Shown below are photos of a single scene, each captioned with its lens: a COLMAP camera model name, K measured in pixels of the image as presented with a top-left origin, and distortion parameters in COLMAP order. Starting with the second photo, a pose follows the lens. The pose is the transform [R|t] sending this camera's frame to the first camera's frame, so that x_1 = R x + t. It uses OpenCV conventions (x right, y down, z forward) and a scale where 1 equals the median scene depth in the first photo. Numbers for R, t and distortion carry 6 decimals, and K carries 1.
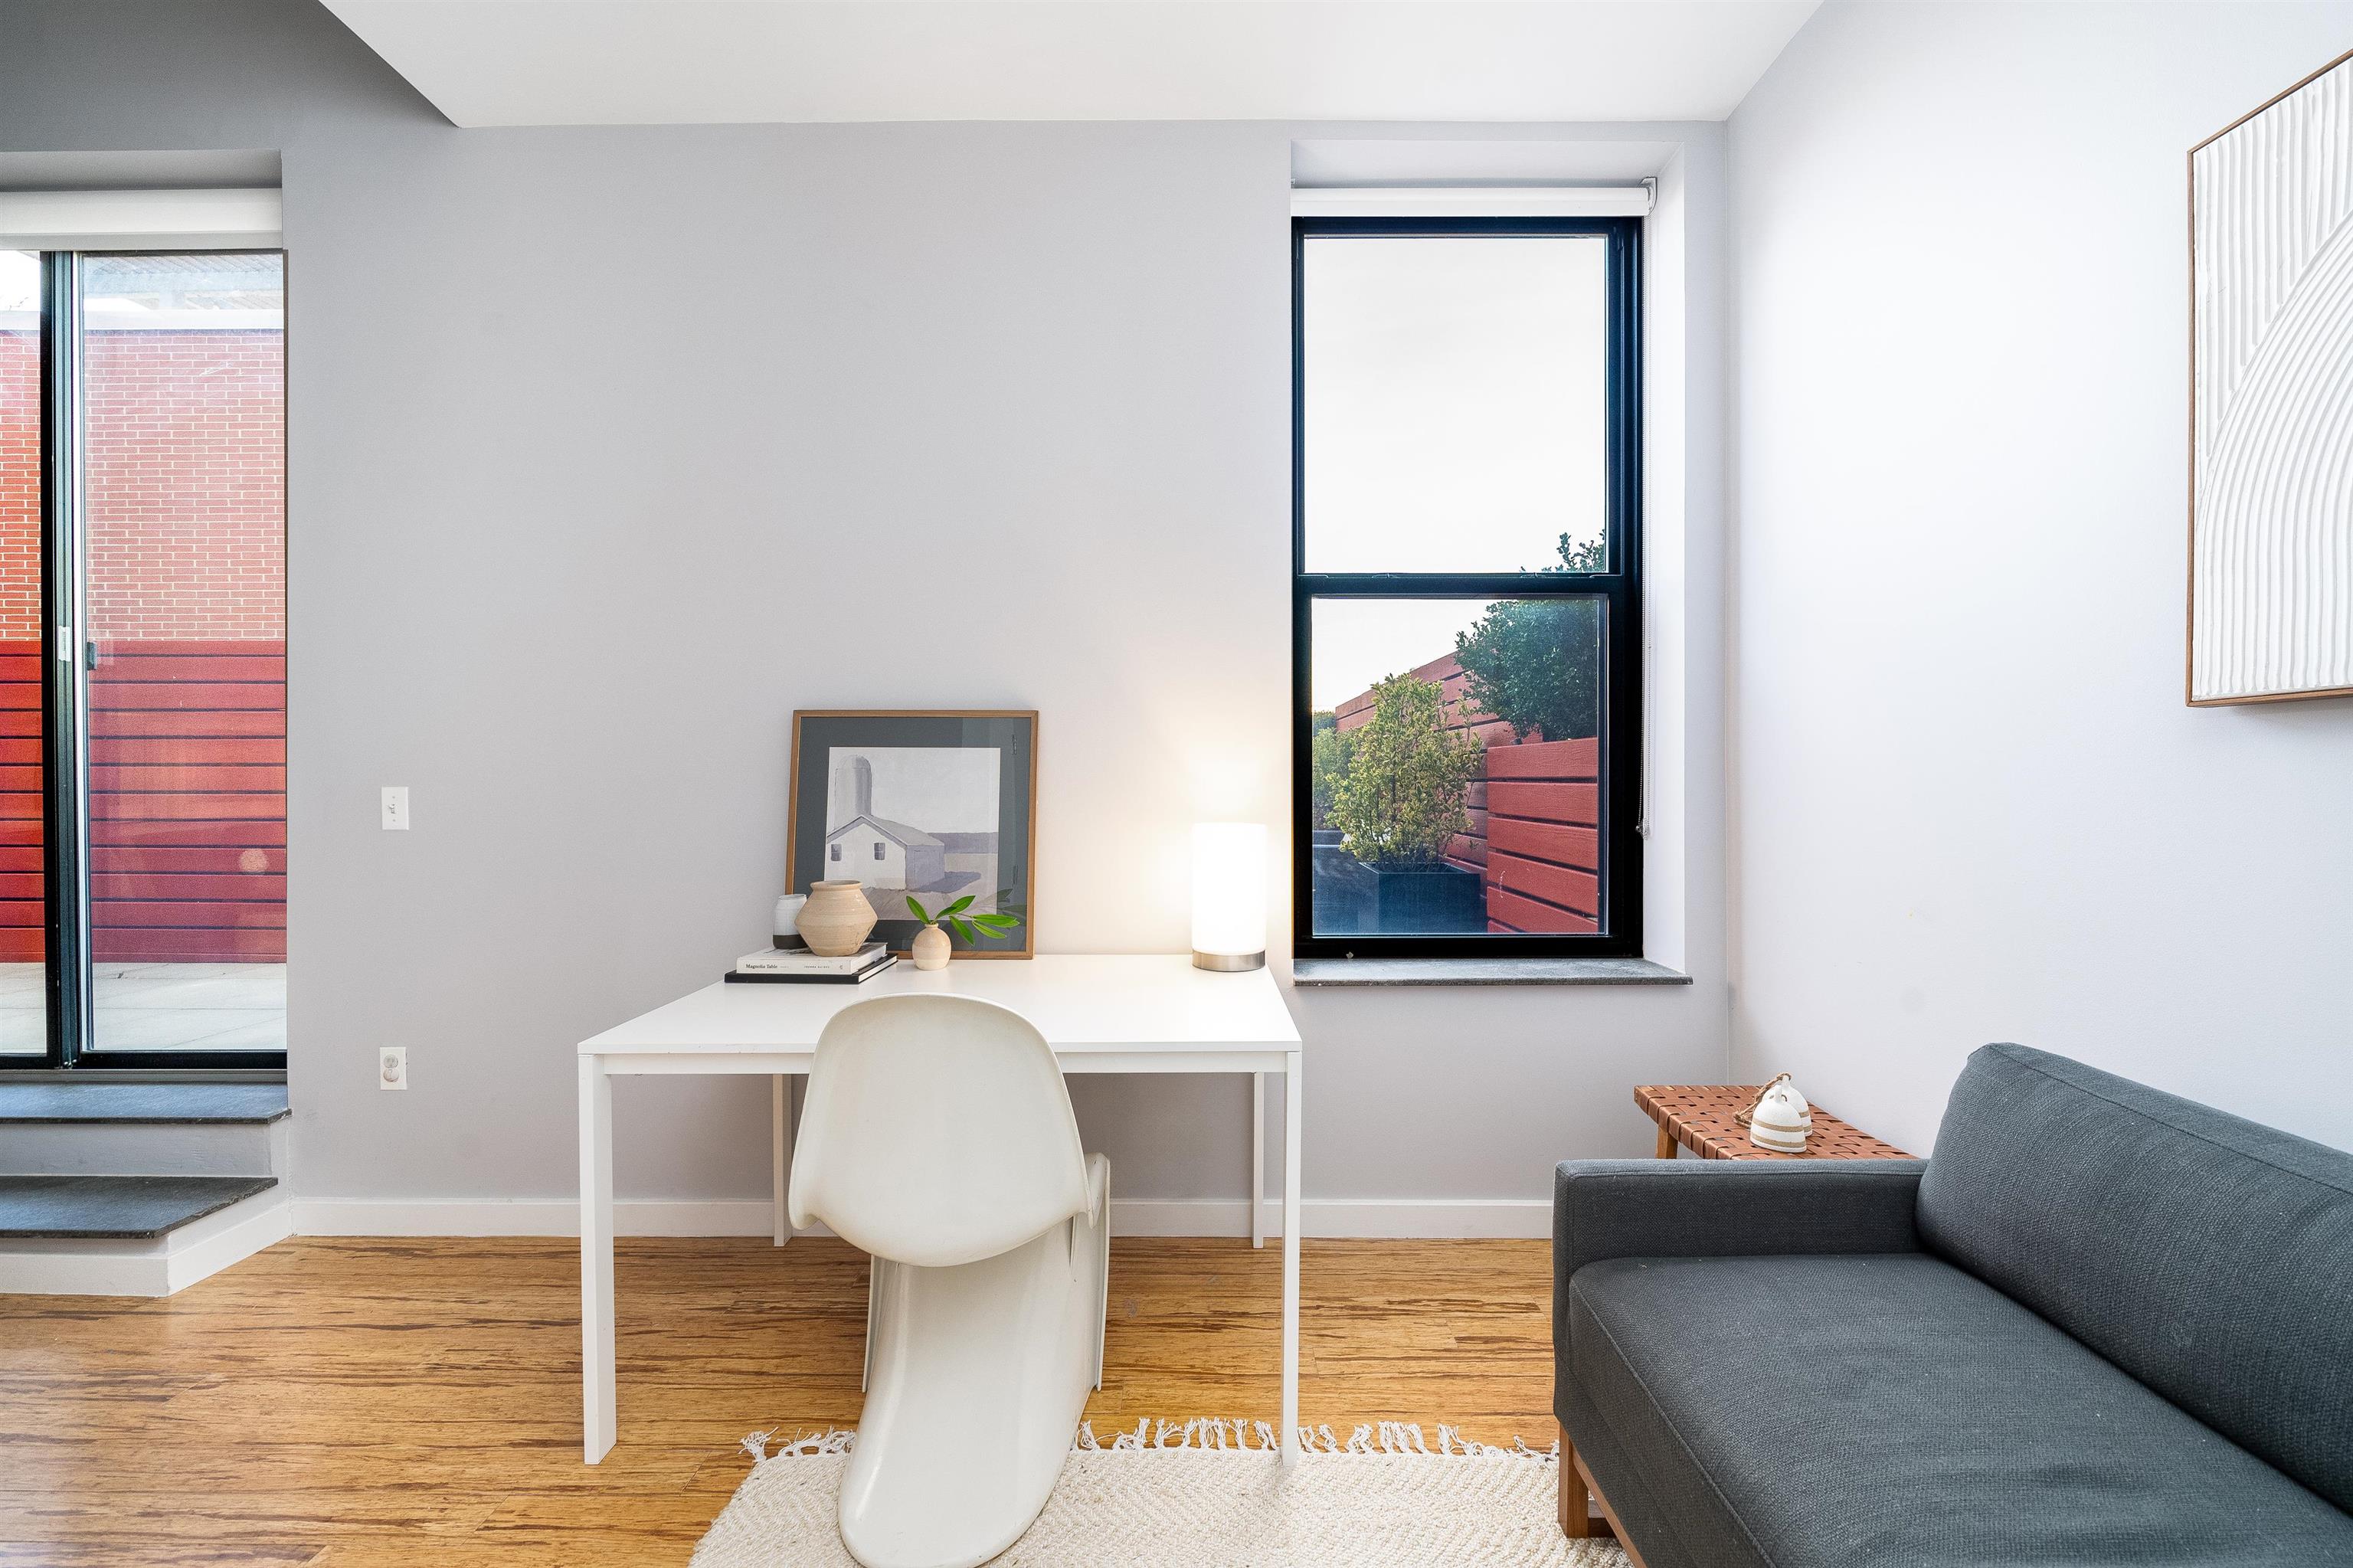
lens RADIAL K [[872.2, 0, 1182.7], [0, 872.2, 786.6], [0, 0, 1]] dist [-0.001342, 0.000120]
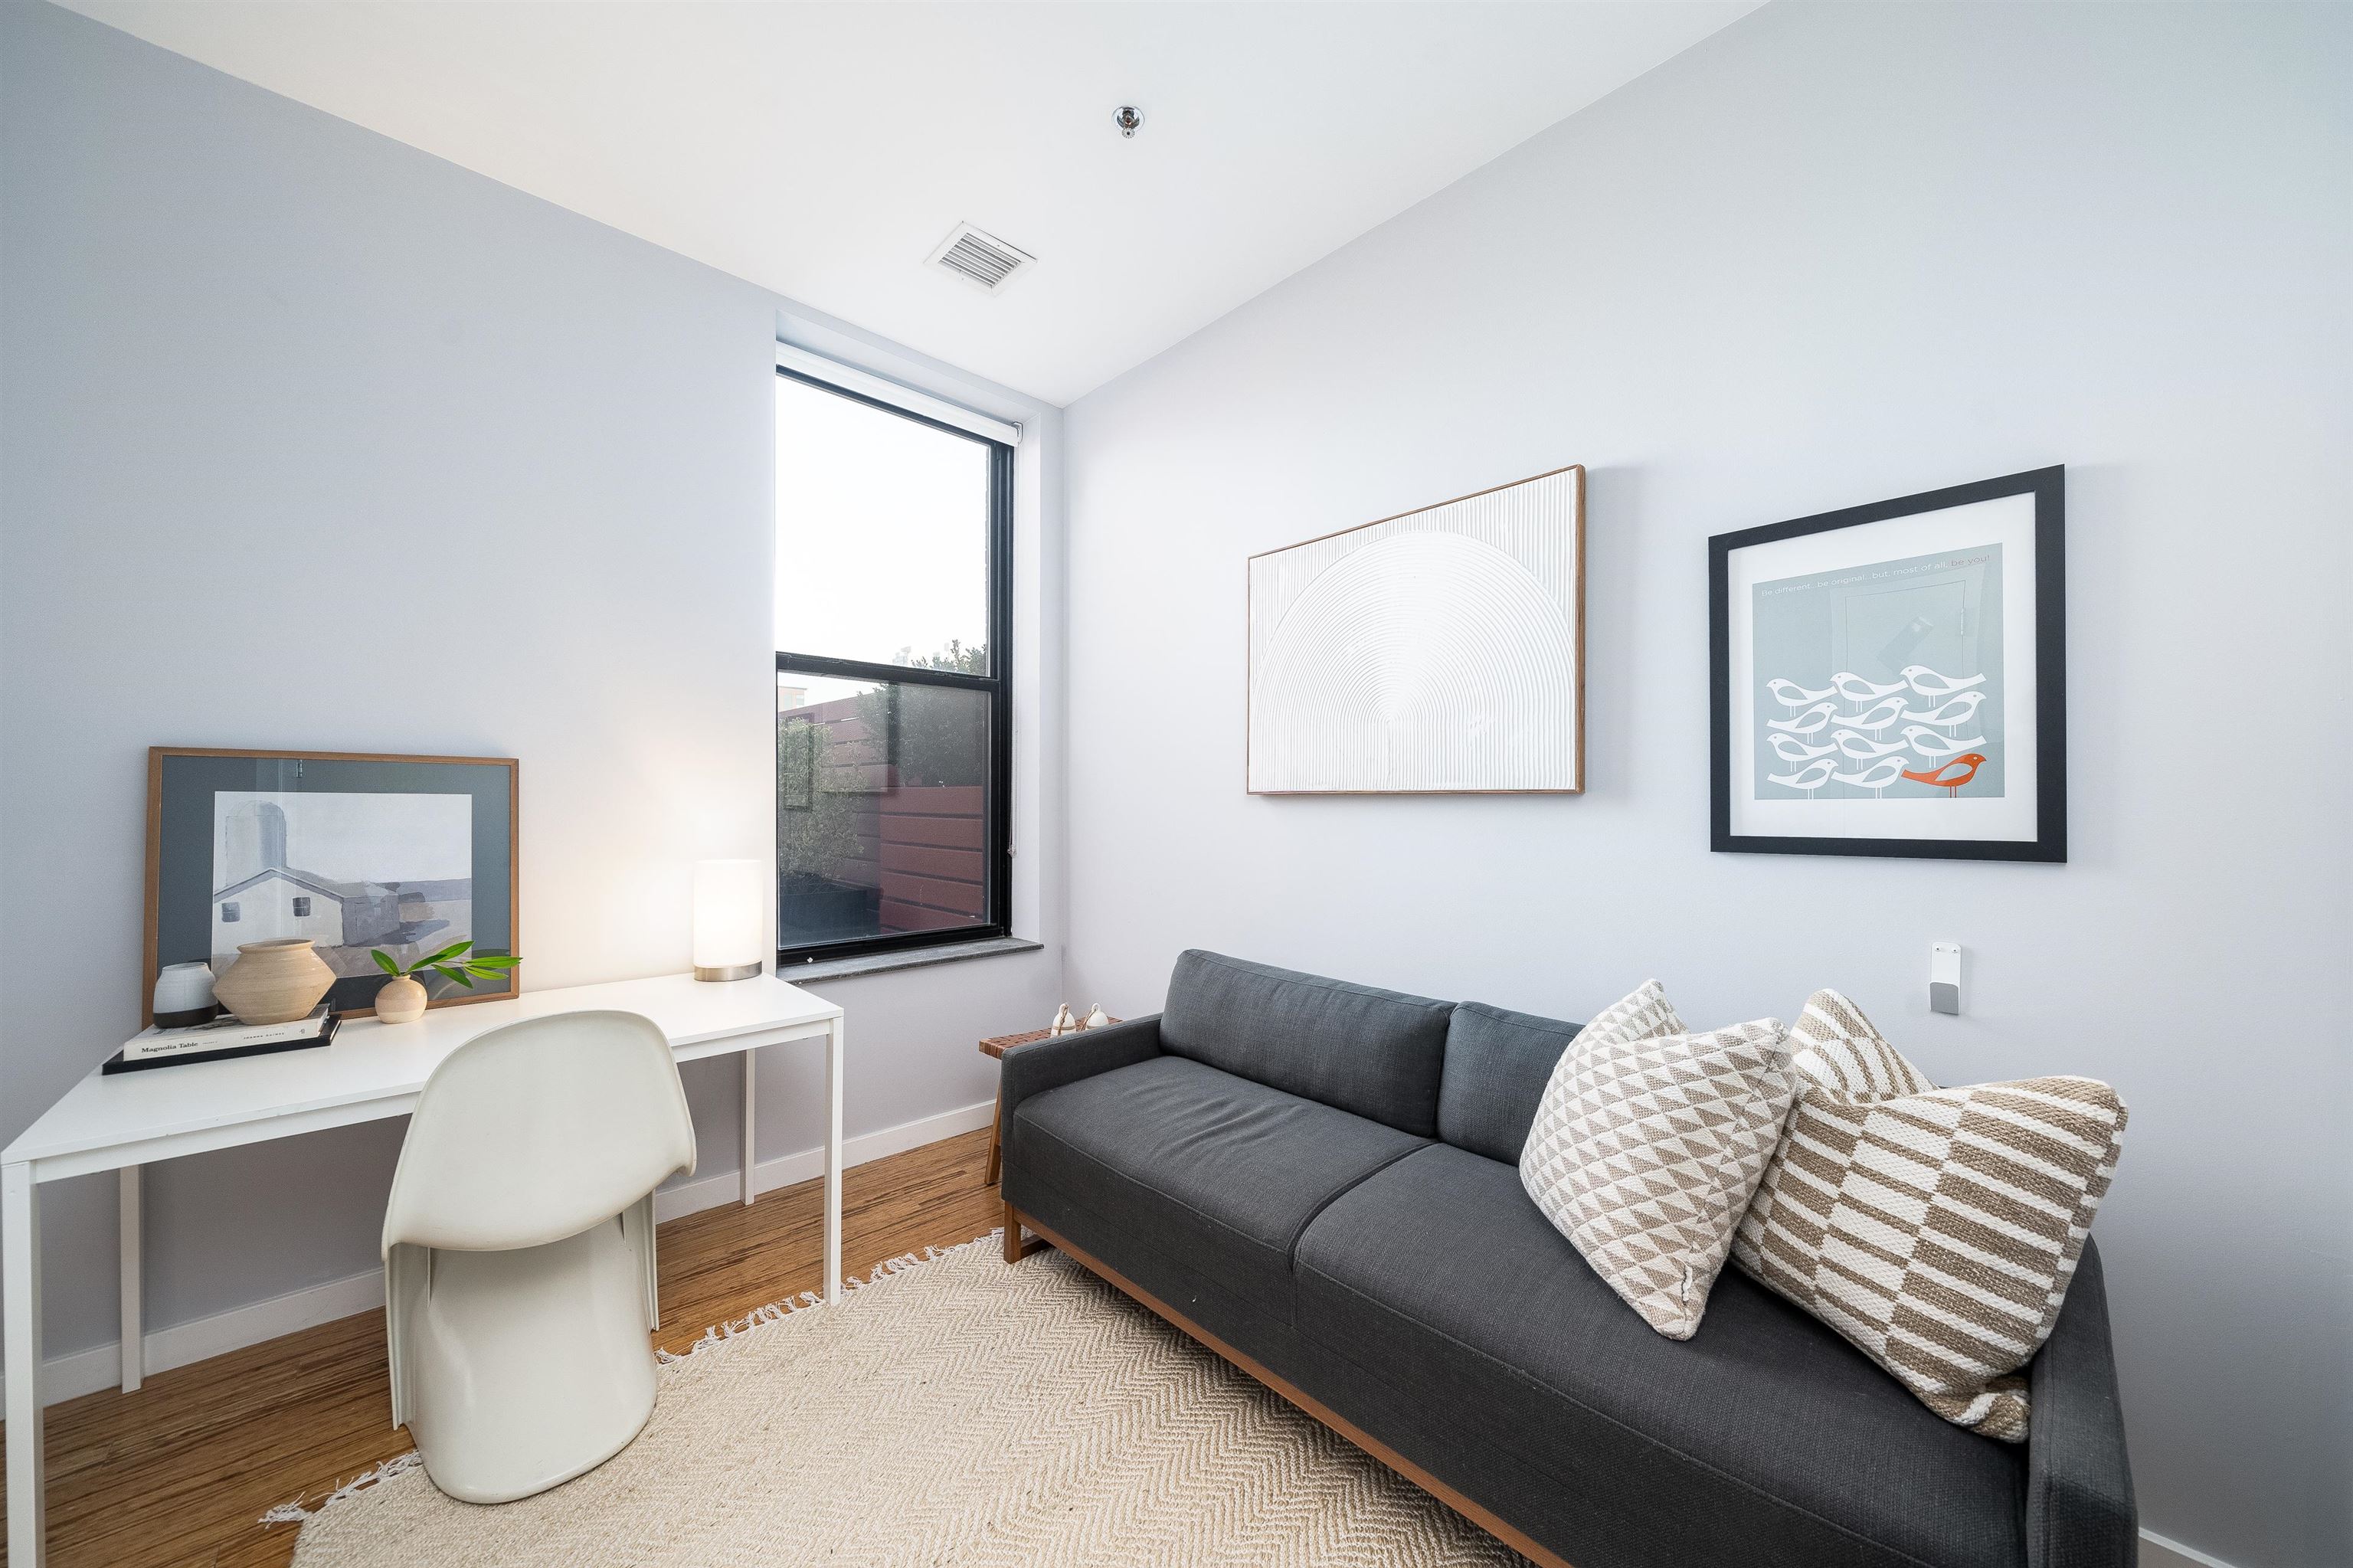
lens RADIAL K [[817.2, 0, 1205.4], [0, 817.2, 784.0], [0, 0, 1]] dist [-0.006425, -0.000137]
pose [[0.700195, 0.022811, 0.713587, -0.312144], [-0.003698, 0.999592, -0.028326, -0.036104], [-0.713942, 0.017195, 0.699994, -0.290482]]
